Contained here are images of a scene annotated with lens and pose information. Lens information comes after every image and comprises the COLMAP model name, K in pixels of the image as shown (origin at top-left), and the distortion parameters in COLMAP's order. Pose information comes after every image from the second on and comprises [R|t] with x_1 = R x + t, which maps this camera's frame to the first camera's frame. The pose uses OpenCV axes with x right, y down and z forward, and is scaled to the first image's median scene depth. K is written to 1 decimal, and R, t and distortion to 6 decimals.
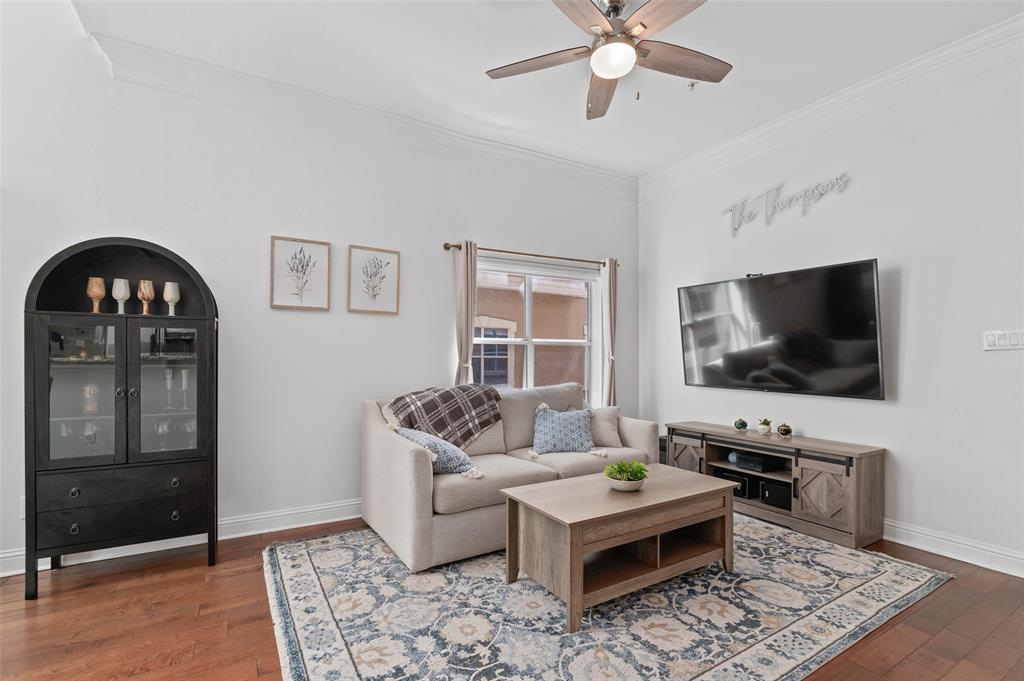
lens RADIAL K [[473.7, 0, 511.5], [0, 473.7, 352.9], [0, 0, 1]] dist [-0.007847, 0.000584]
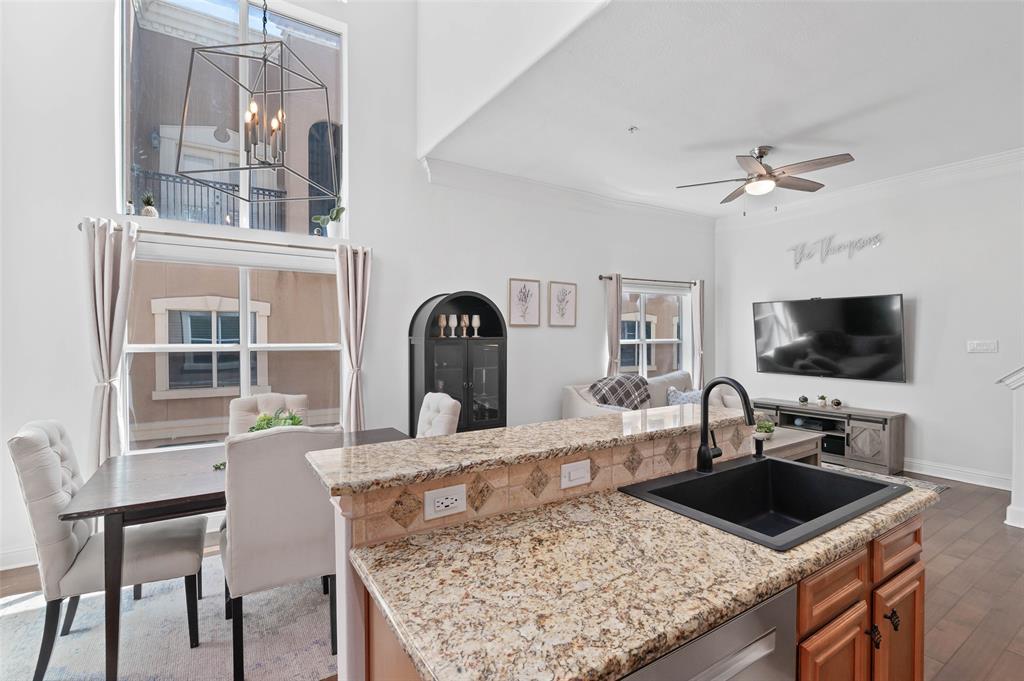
lens RADIAL K [[473.7, 0, 511.1], [0, 473.7, 341.6], [0, 0, 1]] dist [-0.007847, 0.000584]
pose [[0.999417, -0.009020, 0.032928, -0.552668], [0.008388, 0.999779, 0.019289, -0.075059], [-0.033094, -0.019002, 0.999272, -0.506335]]
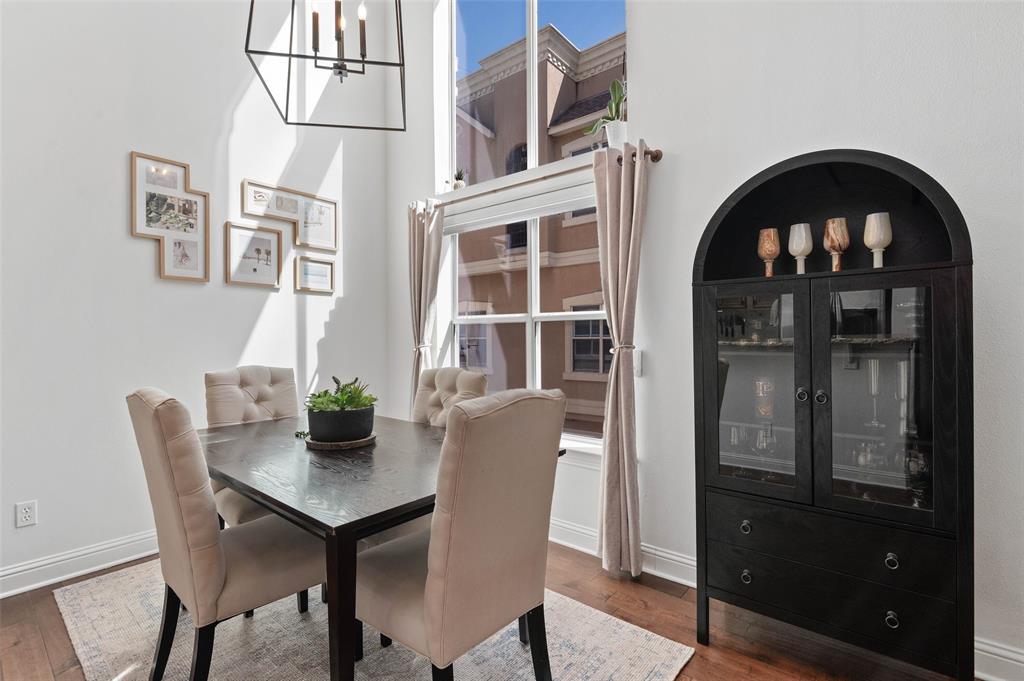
lens RADIAL K [[473.7, 0, 513.6], [0, 473.7, 338.9], [0, 0, 1]] dist [-0.007847, 0.000584]
pose [[0.335709, -0.007168, -0.941938, -0.267270], [0.011972, 0.999923, -0.003343, 0.003664], [0.941890, -0.010154, 0.335769, 0.311419]]
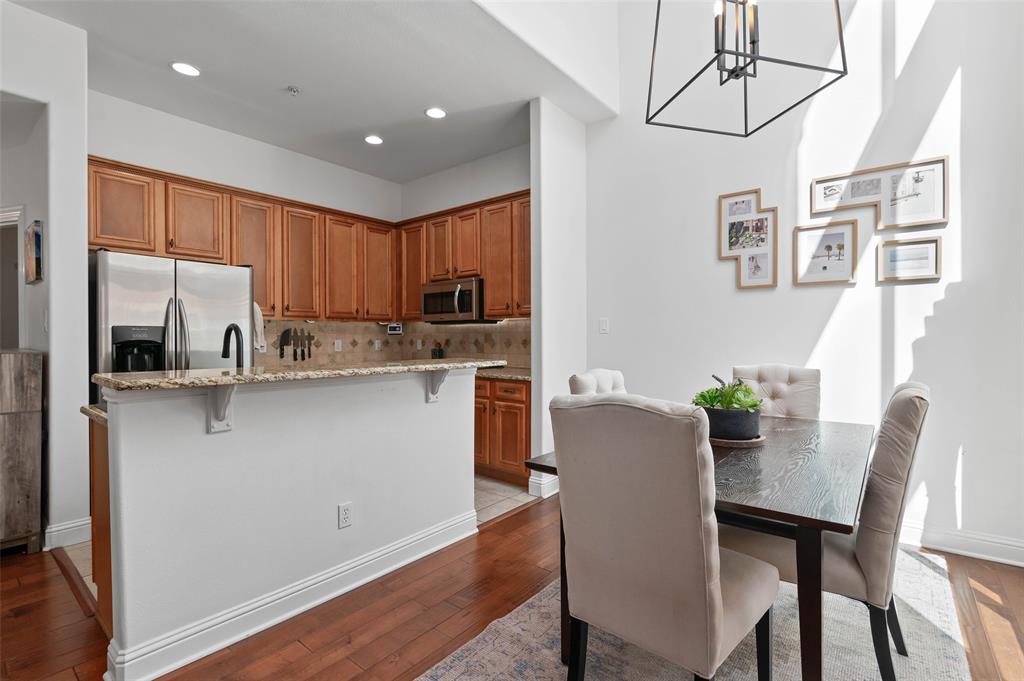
lens RADIAL K [[473.7, 0, 514.7], [0, 473.7, 339.1], [0, 0, 1]] dist [-0.007847, 0.000584]
pose [[-0.936015, -0.002395, -0.351952, -0.527418], [-0.000336, 0.999982, -0.005912, 0.001224], [0.351960, -0.005416, -0.935999, 1.067751]]
